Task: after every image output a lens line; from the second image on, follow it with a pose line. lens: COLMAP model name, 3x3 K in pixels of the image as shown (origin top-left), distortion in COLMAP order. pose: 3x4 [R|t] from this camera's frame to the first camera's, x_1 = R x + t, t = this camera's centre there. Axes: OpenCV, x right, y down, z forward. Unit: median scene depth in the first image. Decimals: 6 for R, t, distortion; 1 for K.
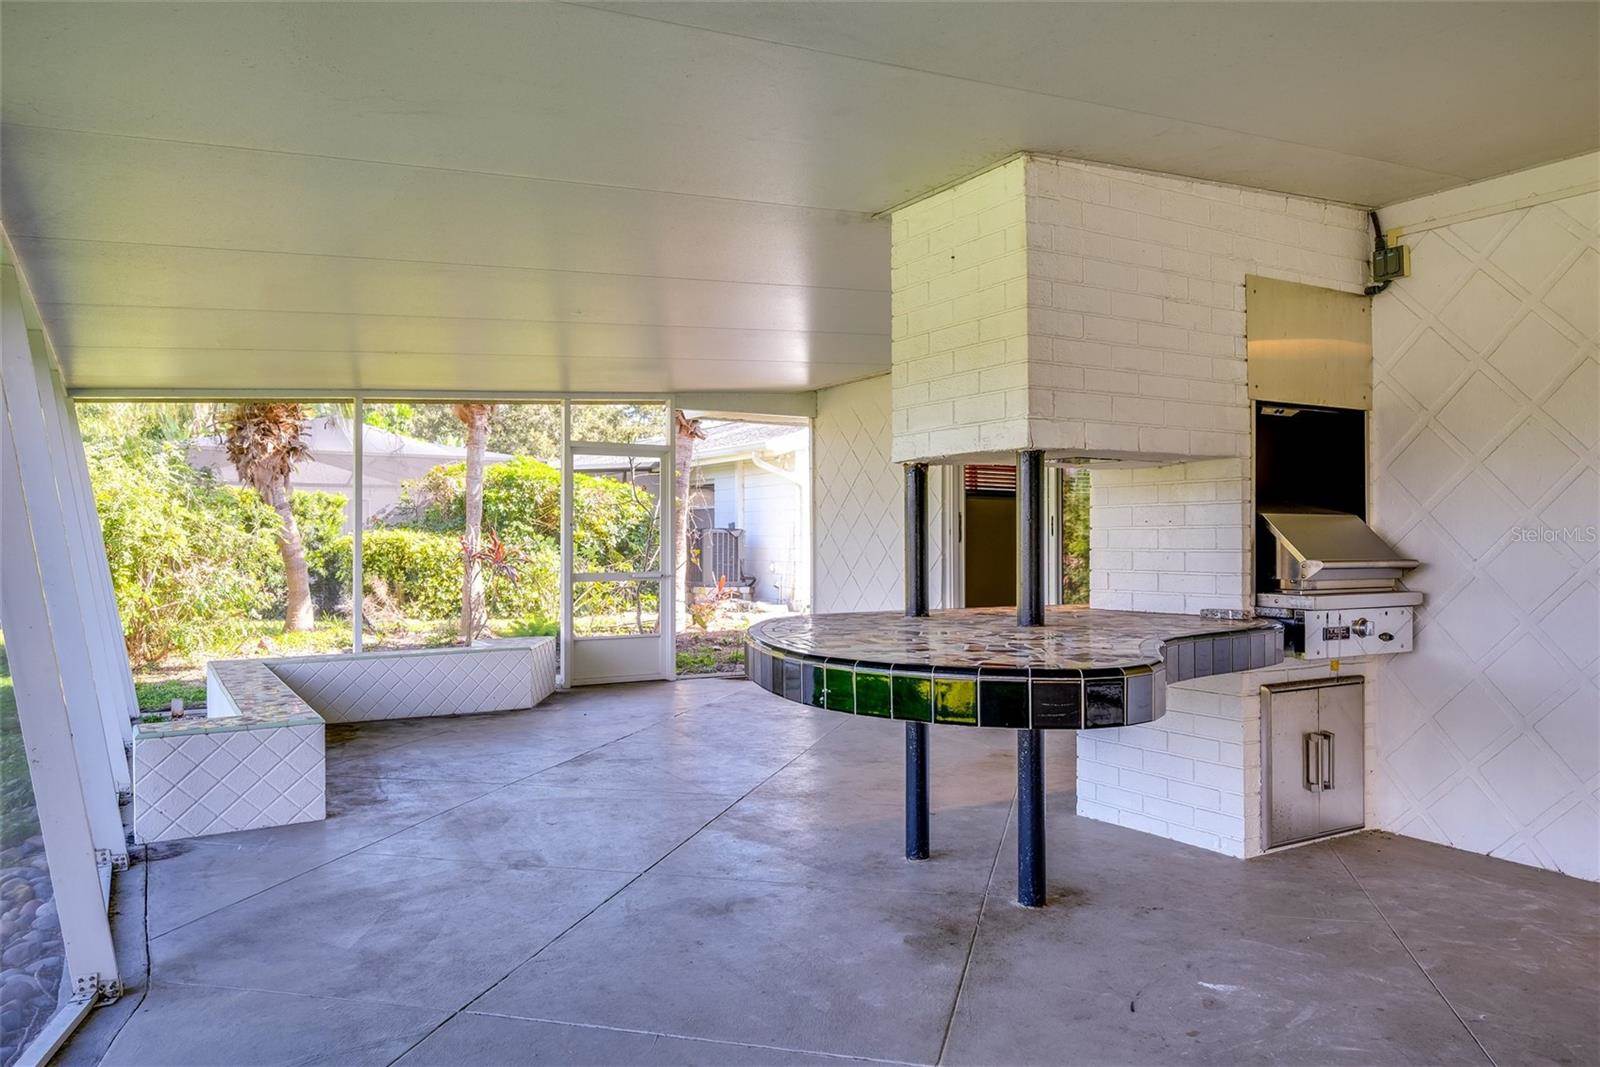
lens RADIAL K [[1126.6, 0, 800.0], [0, 1126.6, 533.5], [0, 0, 1]] dist [-0.004455, -0.001039]
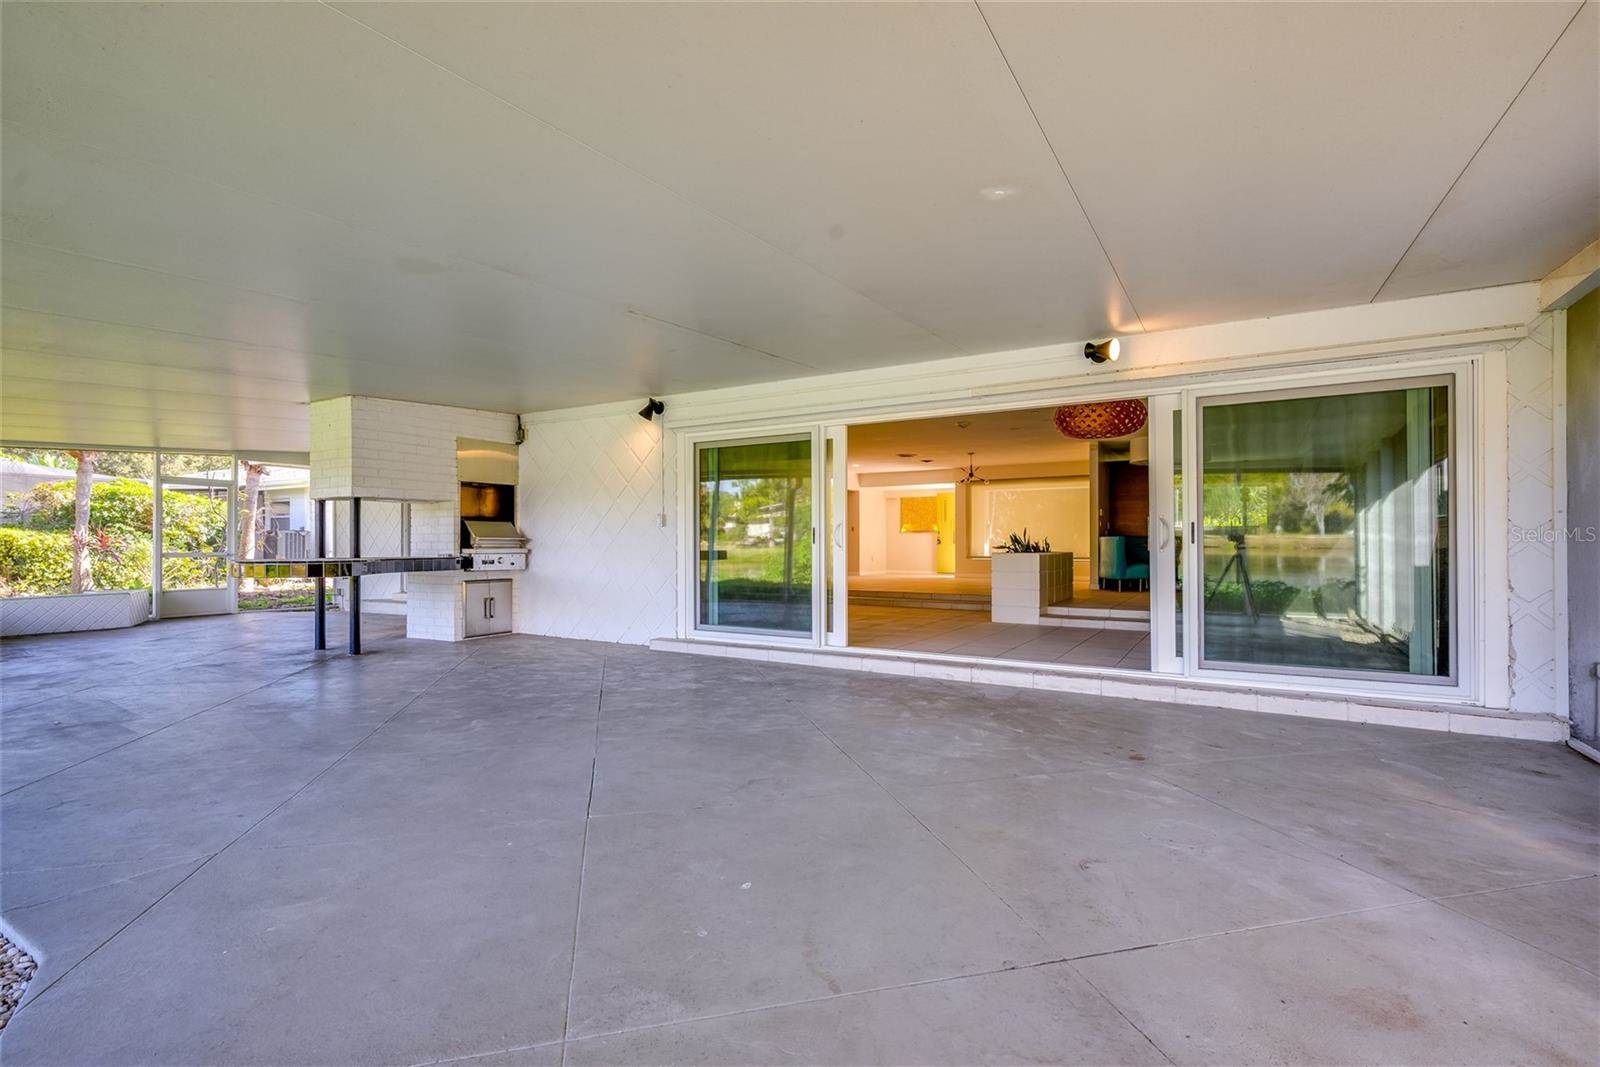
lens RADIAL K [[736.2, 0, 803.0], [0, 736.2, 538.6], [0, 0, 1]] dist [-0.003424, -0.000151]
pose [[0.875776, 0.004199, 0.482699, 0.090430], [-0.003940, 0.999991, -0.001551, 0.009085], [-0.482701, -0.000543, 0.875785, -0.359809]]
